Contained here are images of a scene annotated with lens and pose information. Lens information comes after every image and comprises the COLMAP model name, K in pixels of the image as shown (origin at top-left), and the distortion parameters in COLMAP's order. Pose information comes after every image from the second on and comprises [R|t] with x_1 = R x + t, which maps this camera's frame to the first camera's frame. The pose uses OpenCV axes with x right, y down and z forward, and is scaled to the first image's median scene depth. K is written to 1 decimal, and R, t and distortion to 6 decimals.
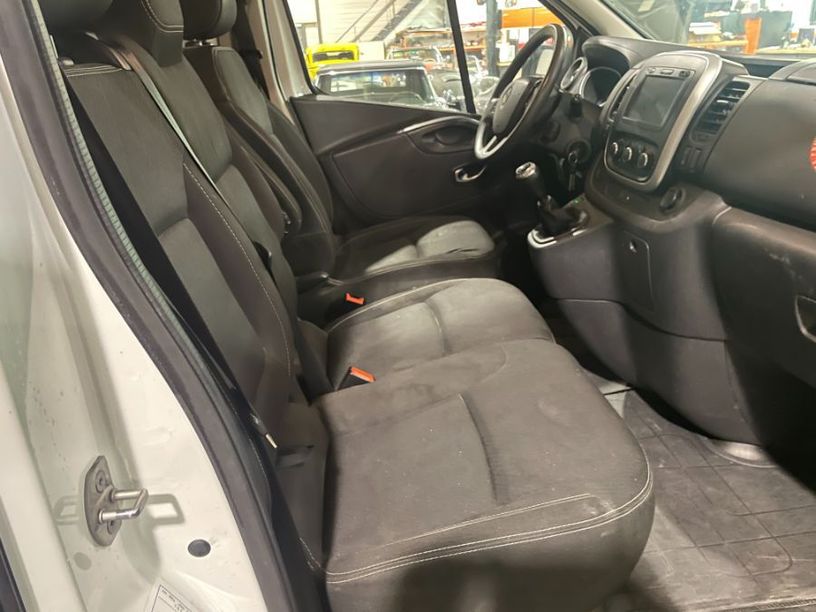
lens RADIAL K [[621.1, 0, 406.4], [0, 621.1, 295.7], [0, 0, 1]] dist [0.101375, -0.140667]
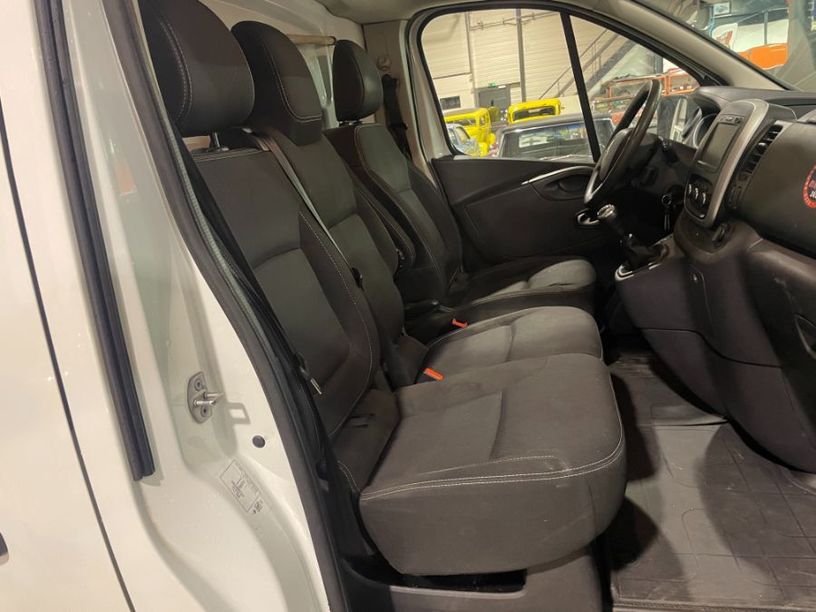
lens RADIAL K [[620.7, 0, 403.8], [0, 620.7, 305.1], [0, 0, 1]] dist [0.108884, -0.149817]
pose [[0.947573, 0.021564, -0.318811, 0.204930], [-0.043449, 0.997149, -0.061694, 0.051190], [0.316572, 0.072311, 0.945808, -0.165868]]
